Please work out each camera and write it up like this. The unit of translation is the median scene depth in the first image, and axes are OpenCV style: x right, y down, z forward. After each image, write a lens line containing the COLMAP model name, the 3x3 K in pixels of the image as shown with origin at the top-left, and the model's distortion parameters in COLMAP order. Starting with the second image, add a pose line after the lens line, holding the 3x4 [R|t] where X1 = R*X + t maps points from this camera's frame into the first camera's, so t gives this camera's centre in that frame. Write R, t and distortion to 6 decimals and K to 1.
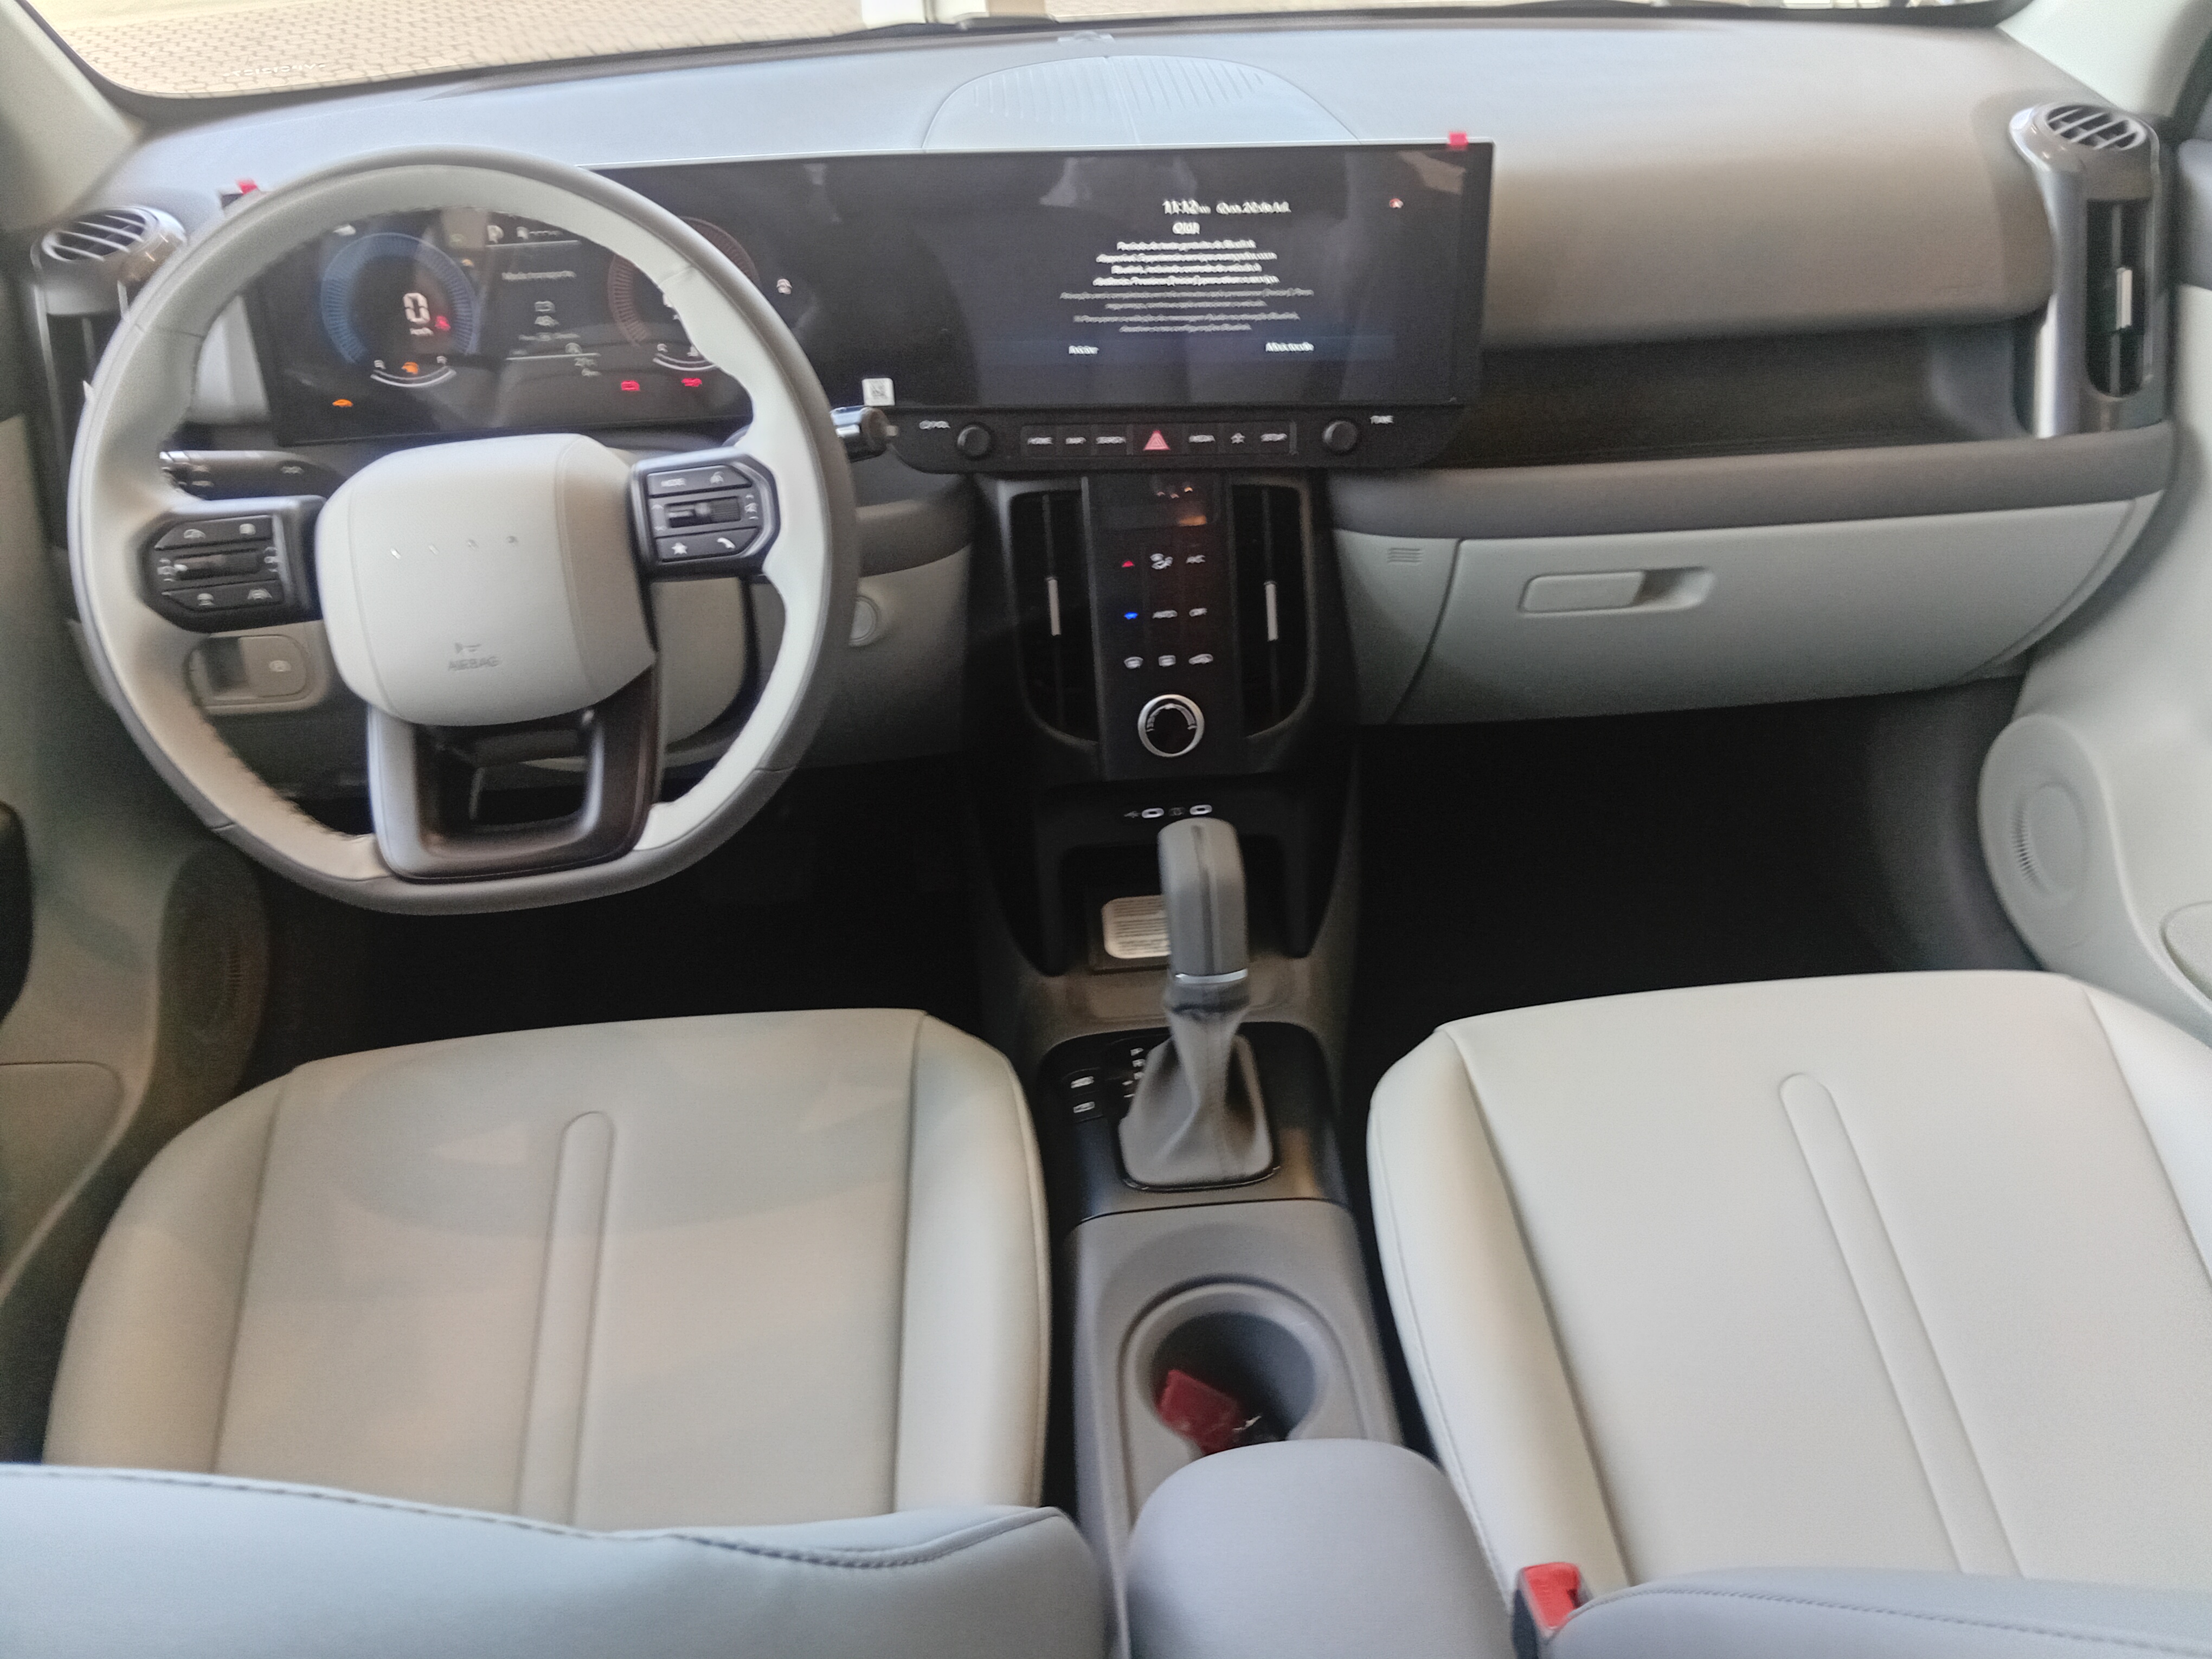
lens RADIAL K [[1678.4, 0, 1106.0], [0, 1678.4, 829.5], [0, 0, 1]] dist [0.003137, -0.047324]
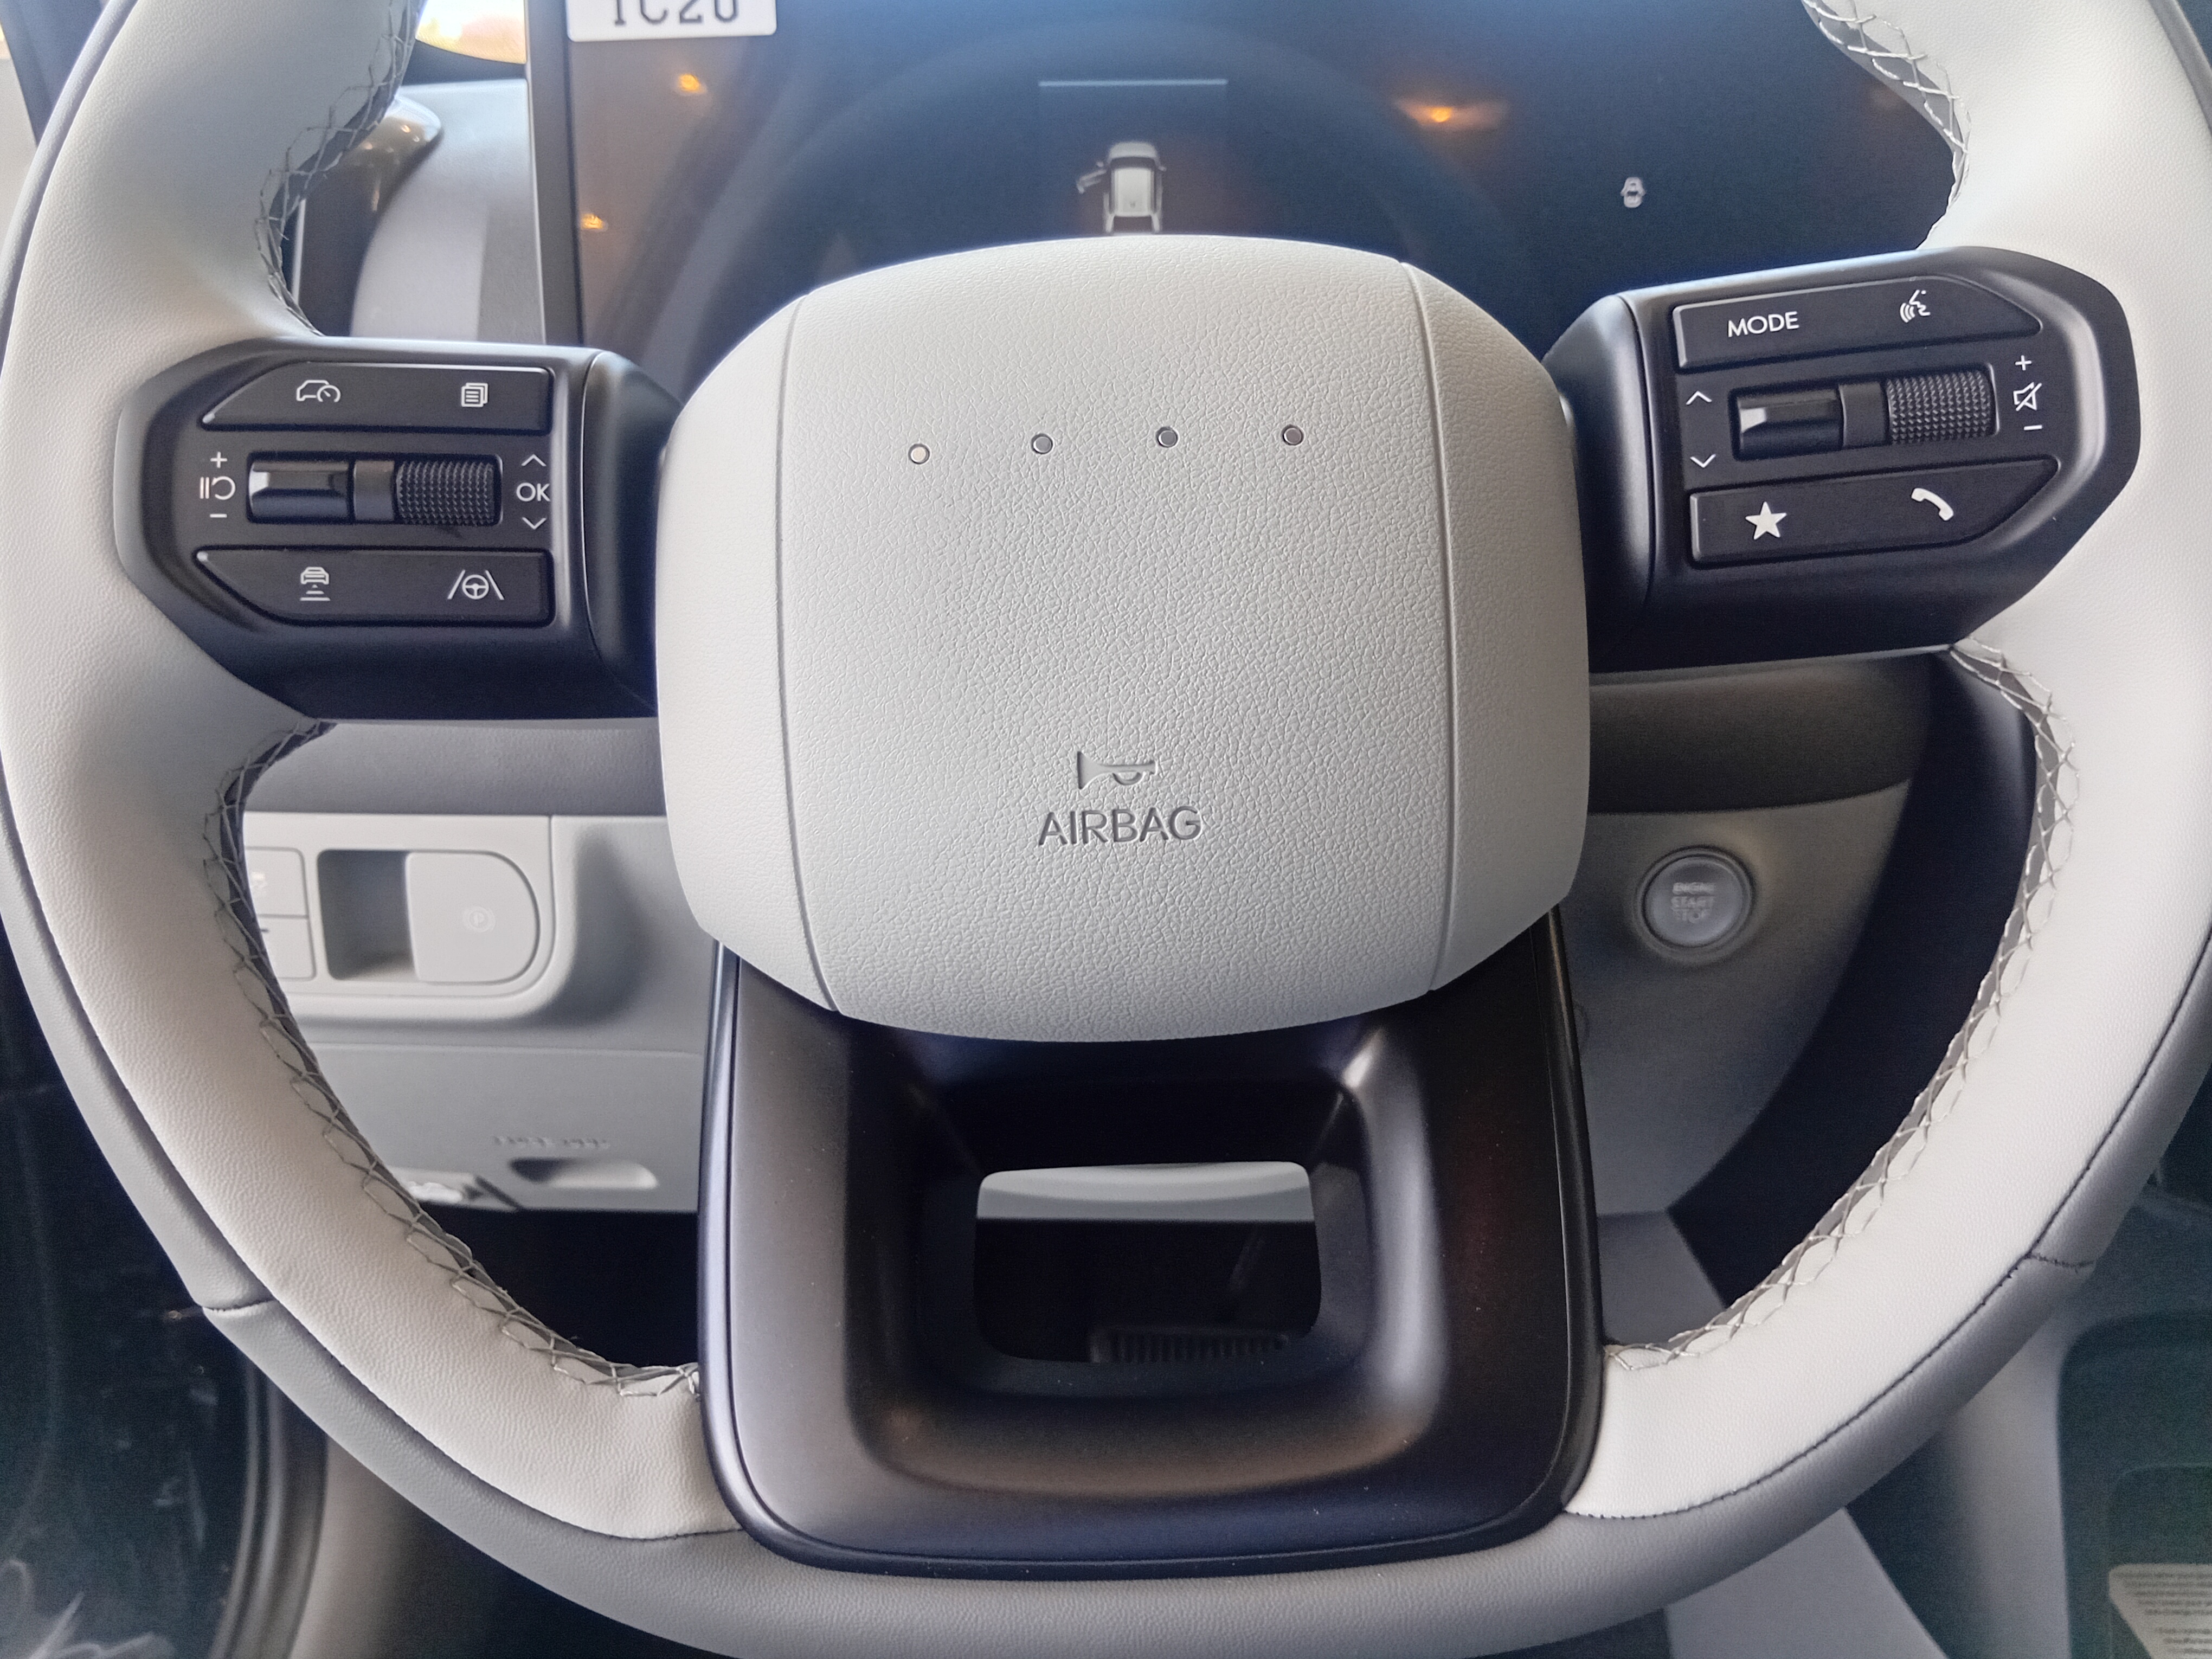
lens RADIAL K [[1678.4, 0, 1106.0], [0, 1678.4, 829.5], [0, 0, 1]] dist [0.003137, -0.047324]
pose [[0.992315, 0.048779, -0.113713, -0.343322], [-0.078618, 0.958220, -0.275016, -0.015180], [0.095547, 0.281842, 0.954691, 0.709482]]
